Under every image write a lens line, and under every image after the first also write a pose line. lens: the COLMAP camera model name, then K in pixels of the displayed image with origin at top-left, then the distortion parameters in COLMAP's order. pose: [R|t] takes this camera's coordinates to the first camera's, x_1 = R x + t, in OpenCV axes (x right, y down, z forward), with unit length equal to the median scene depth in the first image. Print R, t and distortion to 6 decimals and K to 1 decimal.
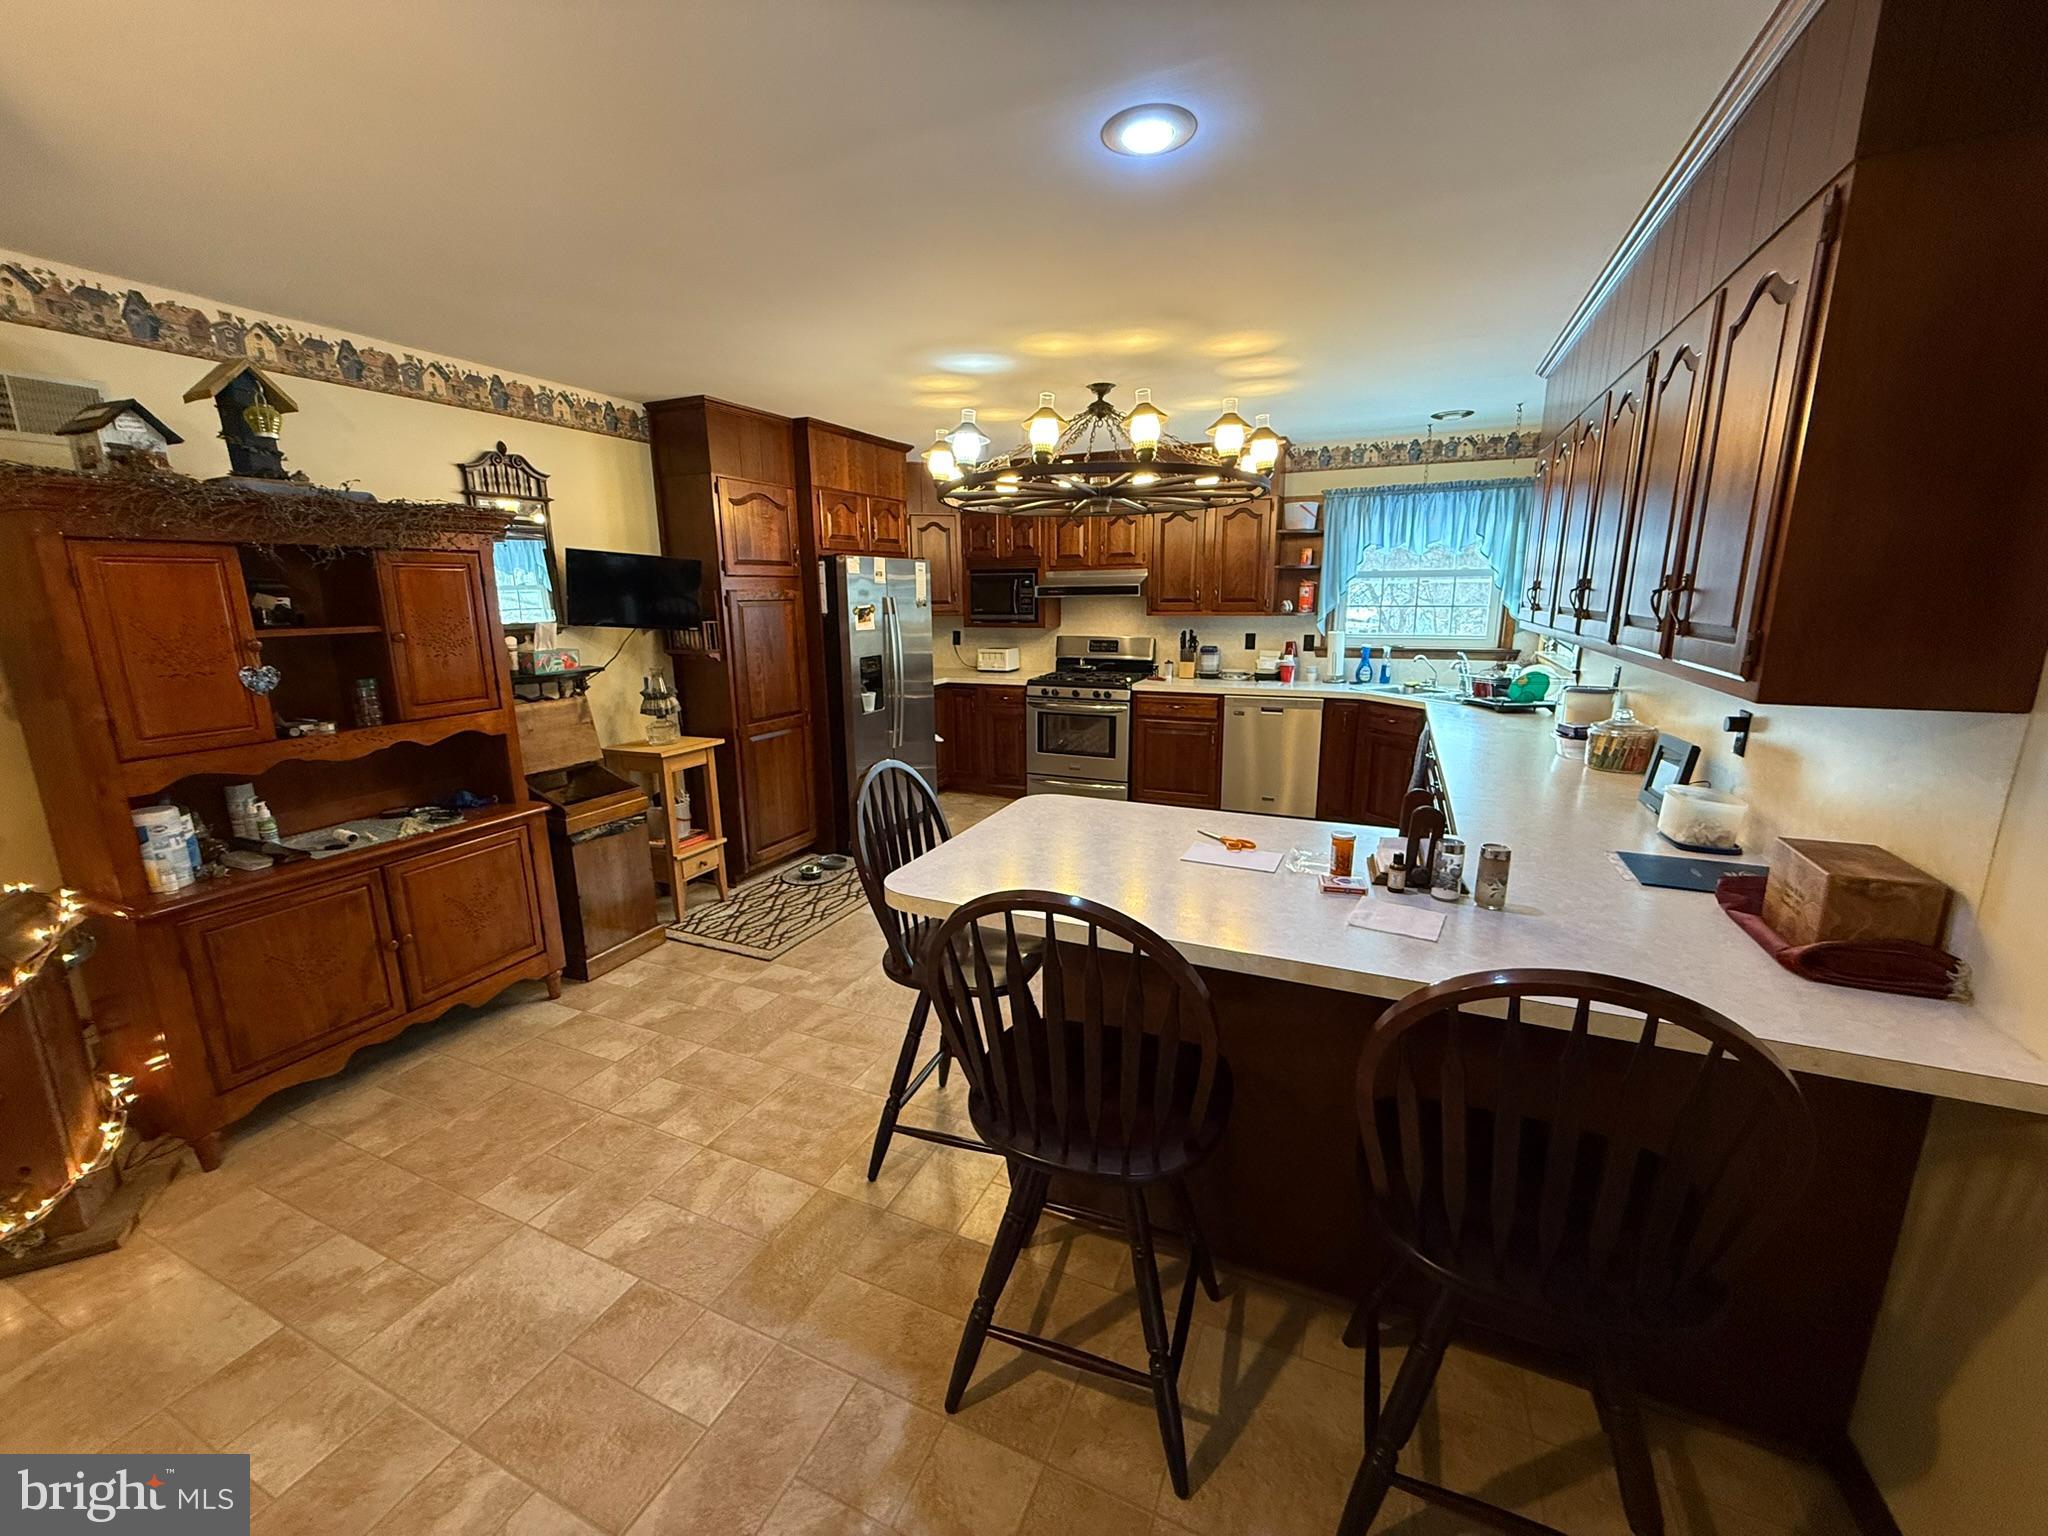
lens RADIAL K [[820.8, 0, 1001.7], [0, 820.8, 766.3], [0, 0, 1]] dist [-0.000045, -0.000379]
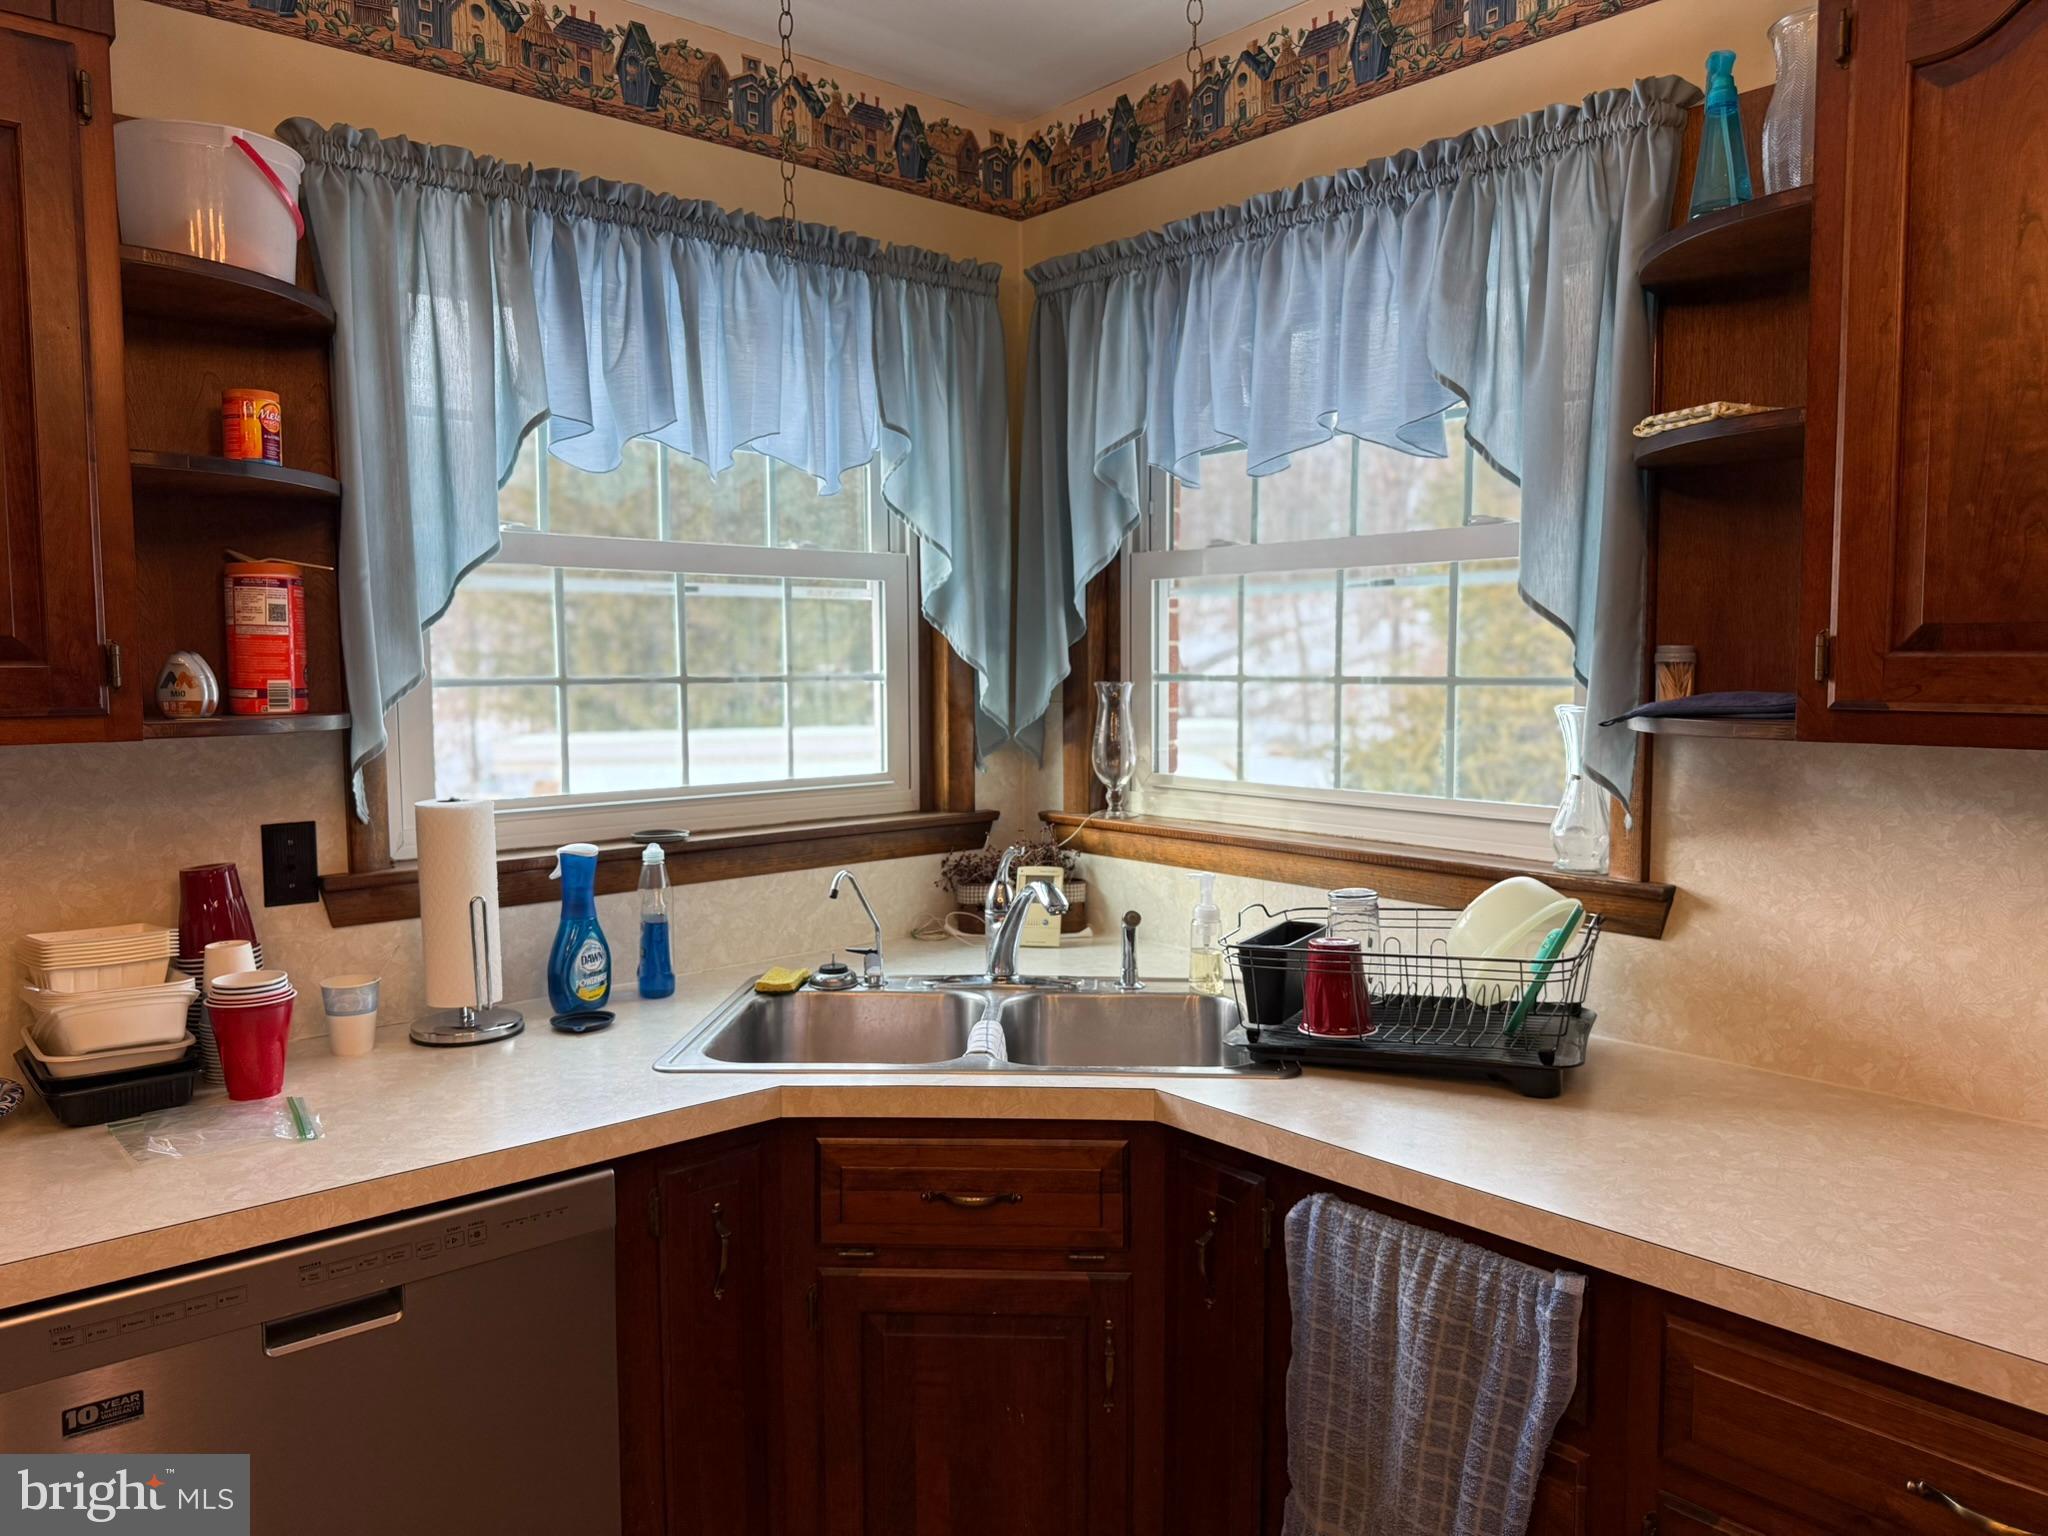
lens RADIAL K [[1451.6, 0, 1042.5], [0, 1451.6, 765.1], [0, 0, 1]] dist [0.035862, -0.021711]
pose [[0.396404, -0.061597, 0.916008, 0.125475], [0.192720, 0.981099, -0.017426, -0.138497], [-0.897621, 0.183441, 0.400782, 0.720109]]
